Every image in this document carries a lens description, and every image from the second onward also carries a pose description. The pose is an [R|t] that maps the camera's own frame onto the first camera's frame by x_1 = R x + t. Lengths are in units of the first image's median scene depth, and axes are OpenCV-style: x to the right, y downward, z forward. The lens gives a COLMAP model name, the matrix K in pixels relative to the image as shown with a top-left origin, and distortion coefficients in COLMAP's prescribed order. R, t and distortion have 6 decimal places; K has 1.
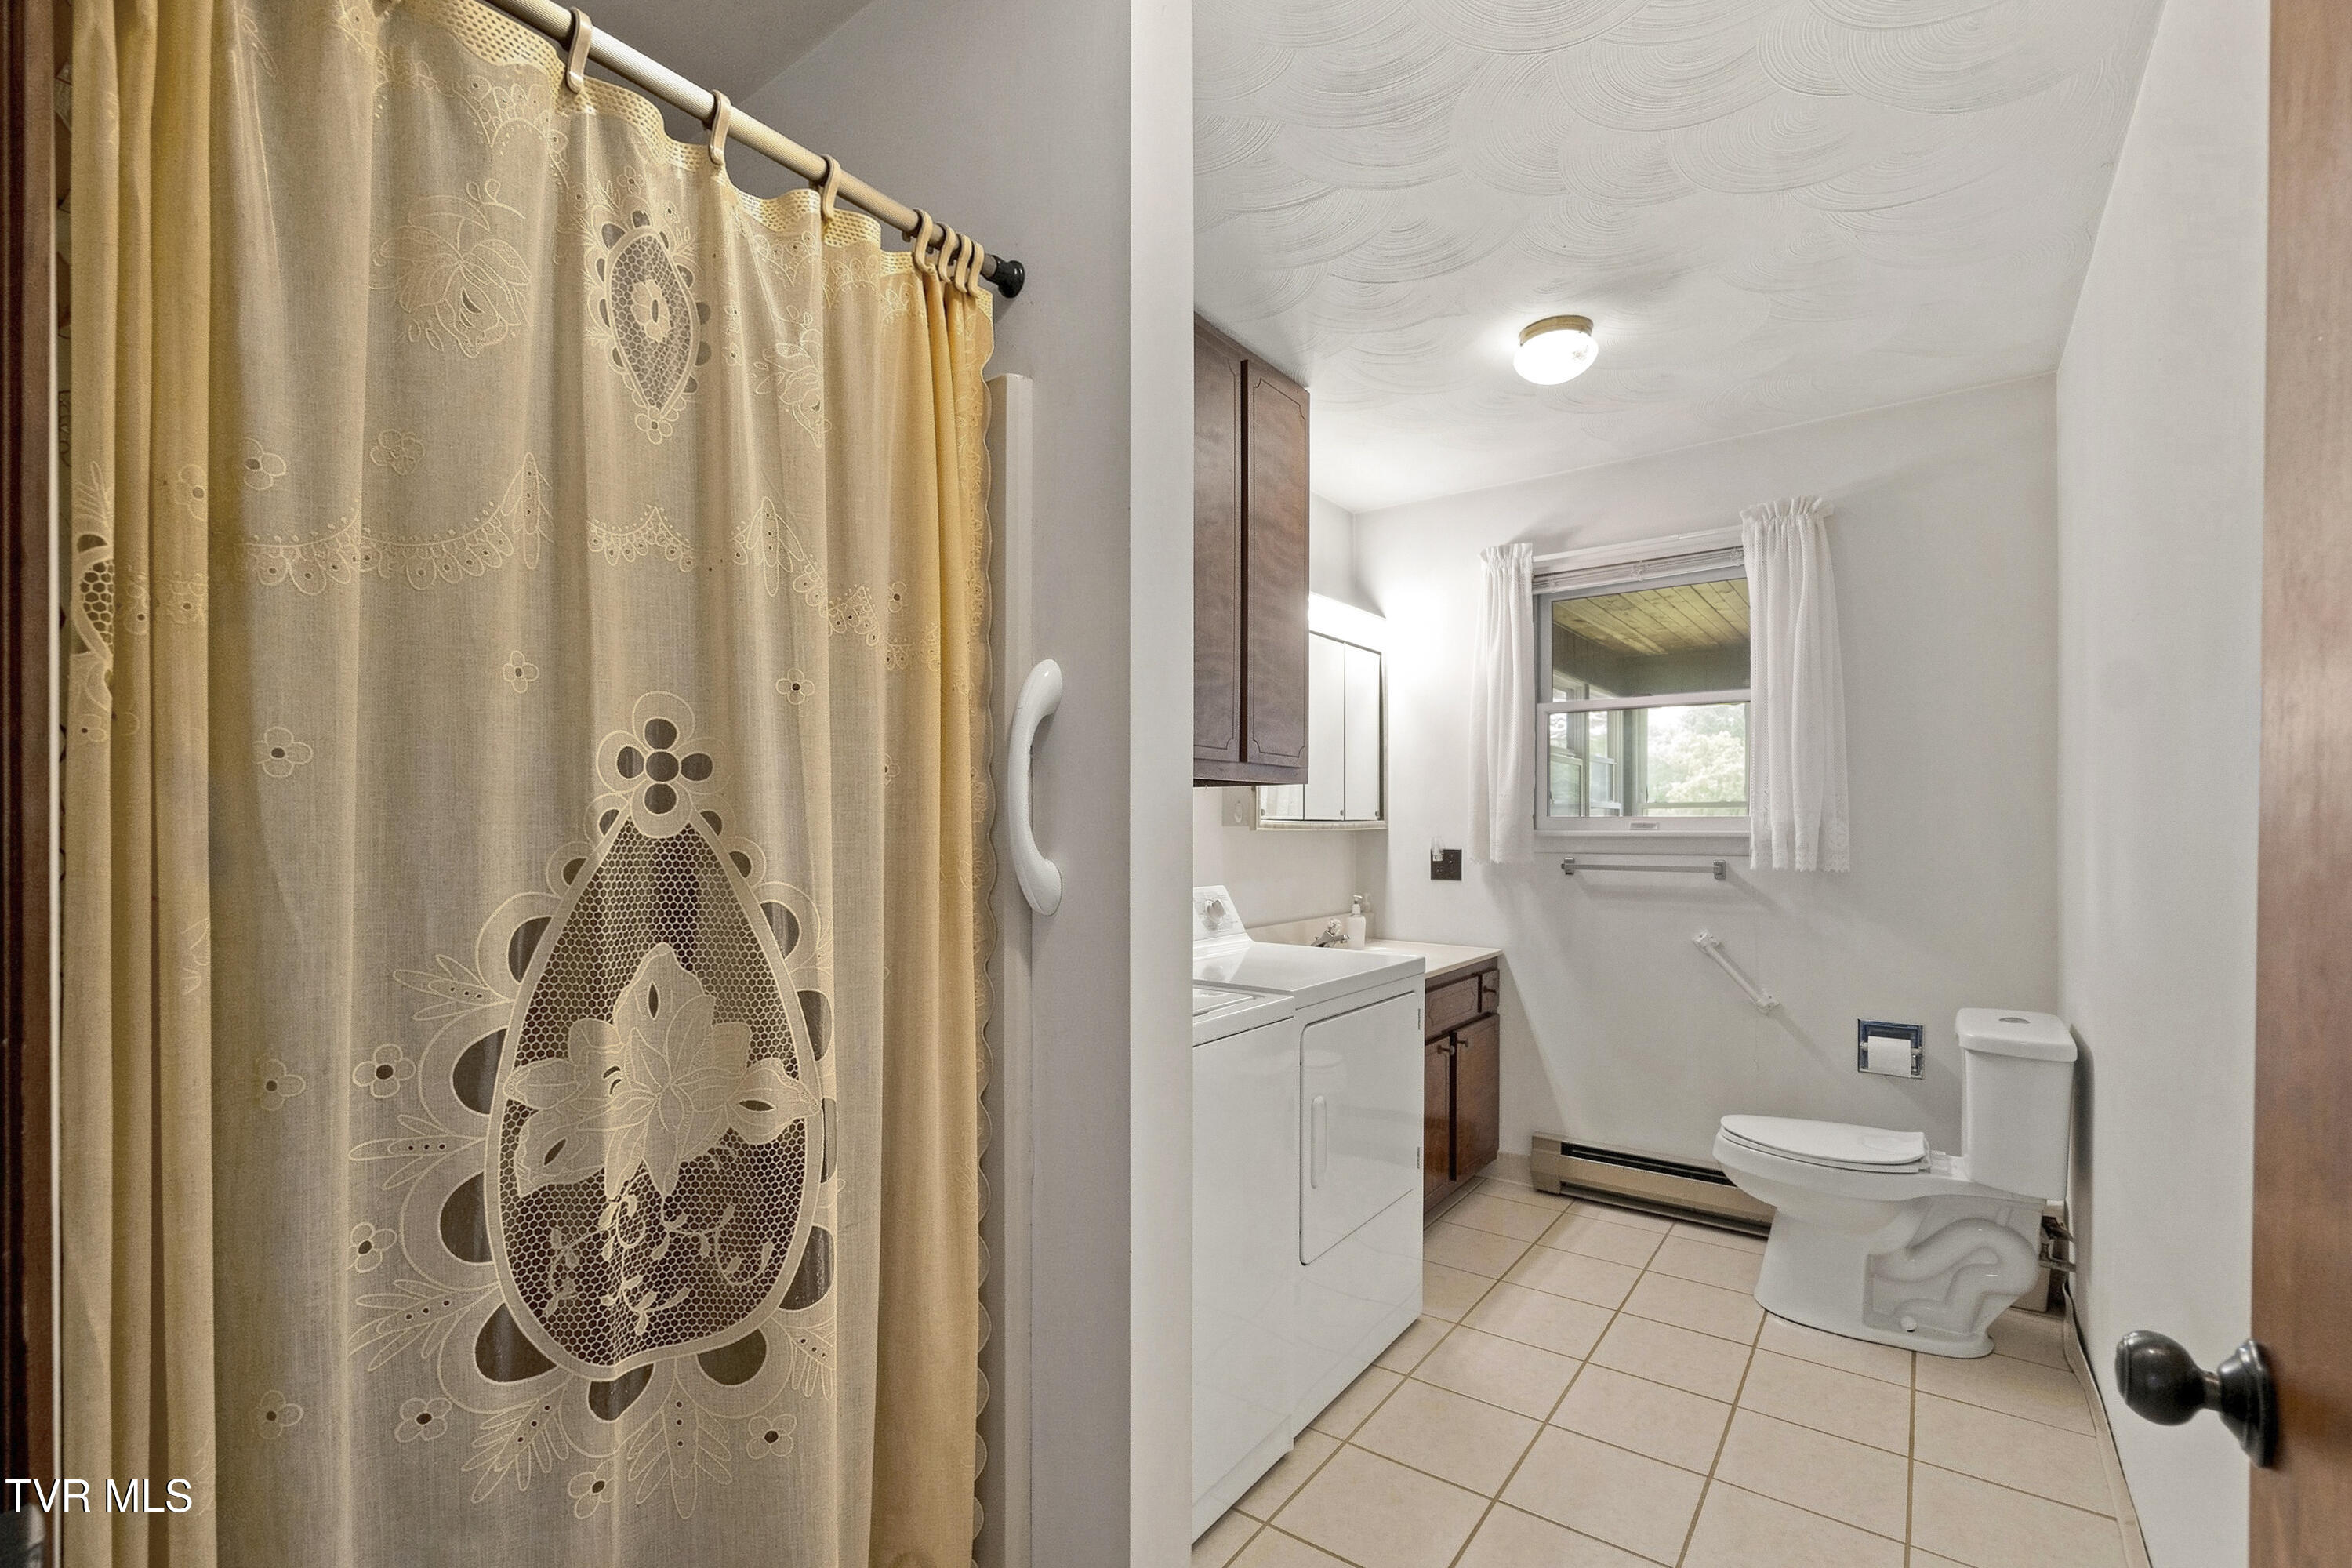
lens RADIAL K [[1035.2, 0, 1171.3], [0, 1035.2, 826.6], [0, 0, 1]] dist [0.000997, 0.000178]
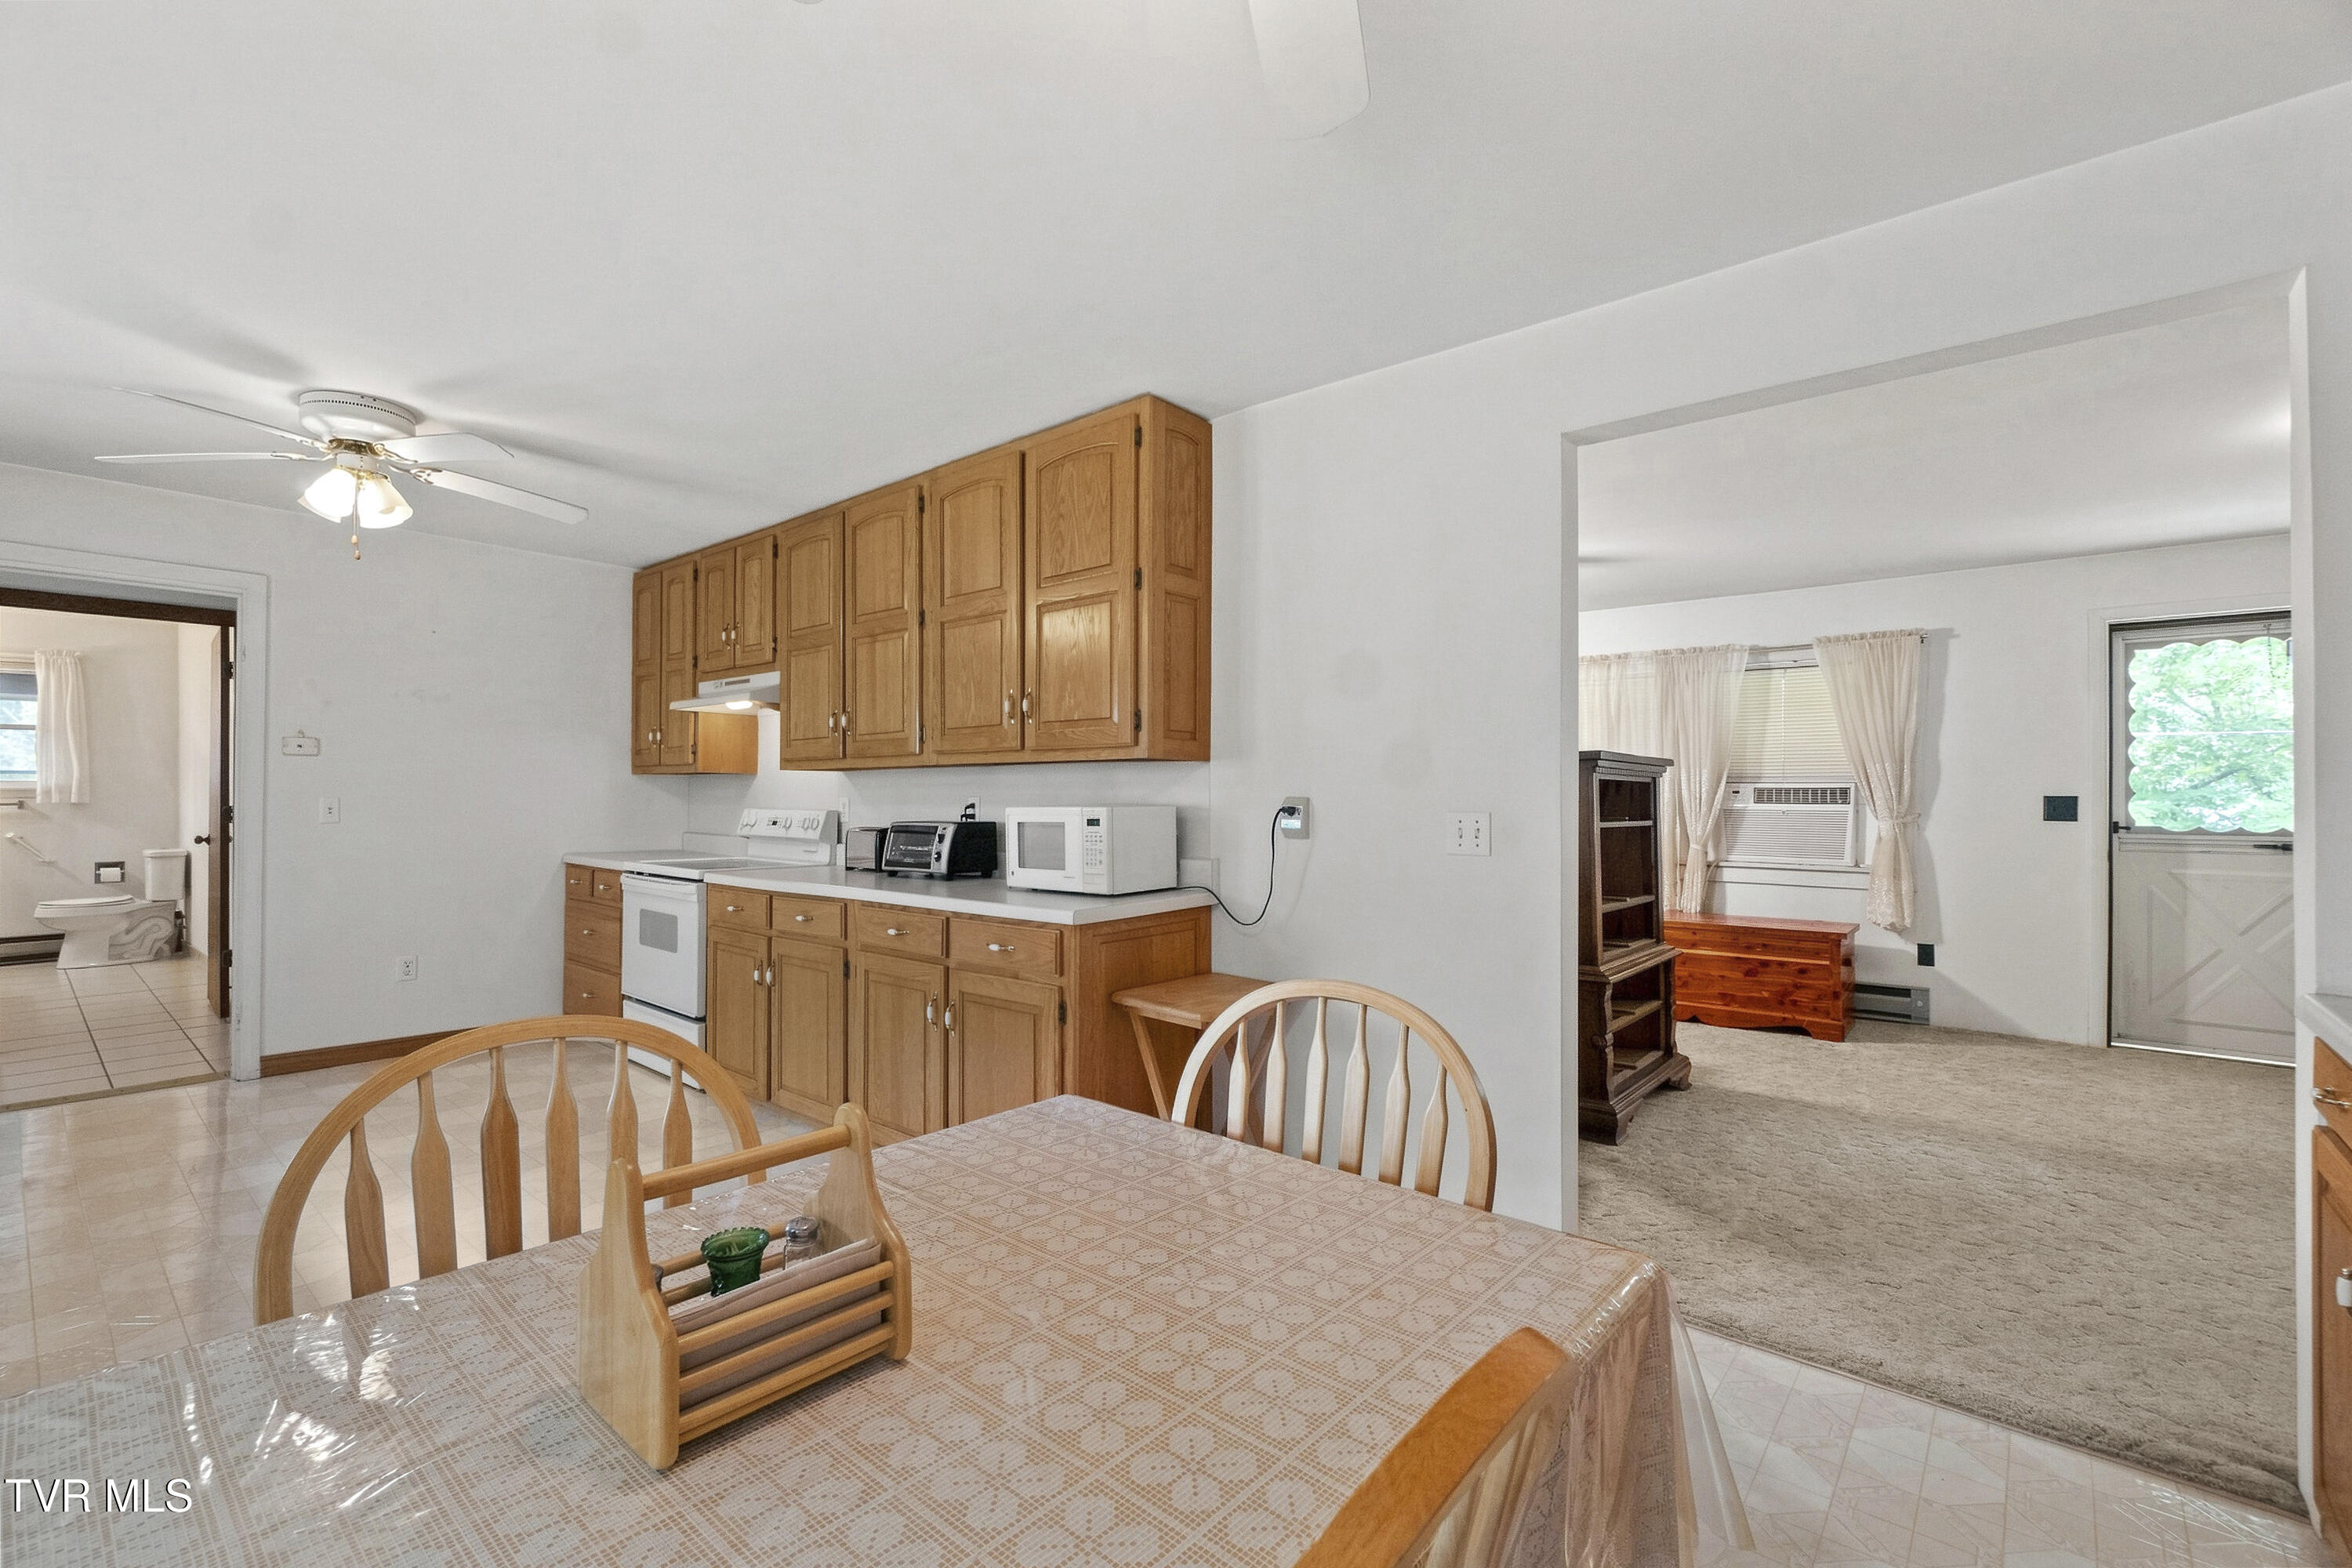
lens RADIAL K [[1002.6, 0, 1157.3], [0, 1002.6, 788.5], [0, 0, 1]] dist [0.000133, 0.000042]
pose [[0.078684, 0.005630, 0.996884, -1.599956], [0.000911, 0.999983, -0.005720, 0.024310], [-0.996899, 0.001358, 0.078678, -1.804677]]
